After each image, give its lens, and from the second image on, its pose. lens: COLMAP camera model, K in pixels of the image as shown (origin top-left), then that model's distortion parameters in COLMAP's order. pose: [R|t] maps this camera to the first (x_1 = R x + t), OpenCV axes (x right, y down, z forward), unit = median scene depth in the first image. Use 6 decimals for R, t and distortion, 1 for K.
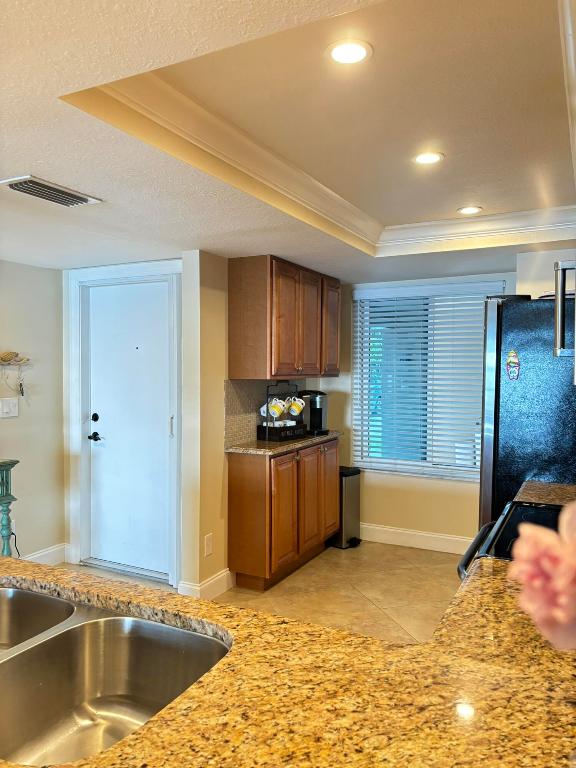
lens RADIAL K [[592.8, 0, 287.3], [0, 592.8, 383.7], [0, 0, 1]] dist [0.058215, -0.024423]
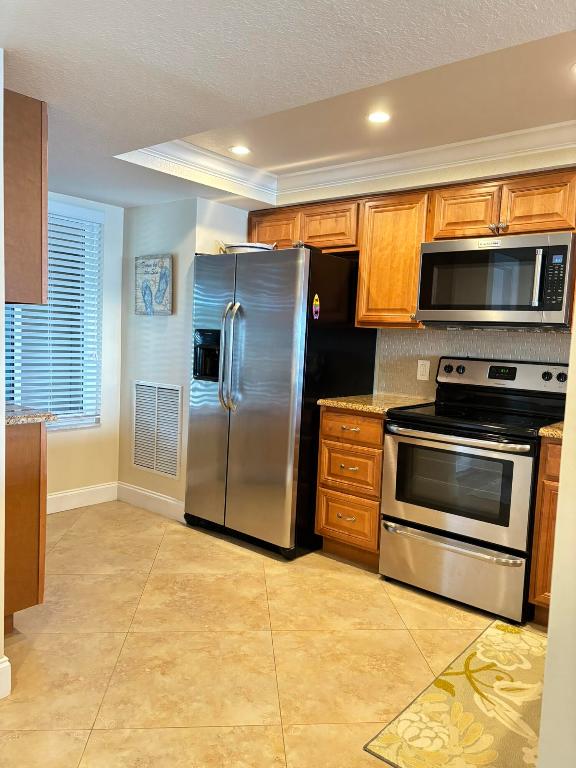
lens RADIAL K [[592.8, 0, 288.0], [0, 592.8, 384.6], [0, 0, 1]] dist [0.058215, -0.024423]
pose [[0.213692, -0.074361, 0.974067, -0.609407], [-0.016393, 0.996685, 0.079684, 0.024255], [-0.976763, -0.032996, 0.211765, 0.595165]]
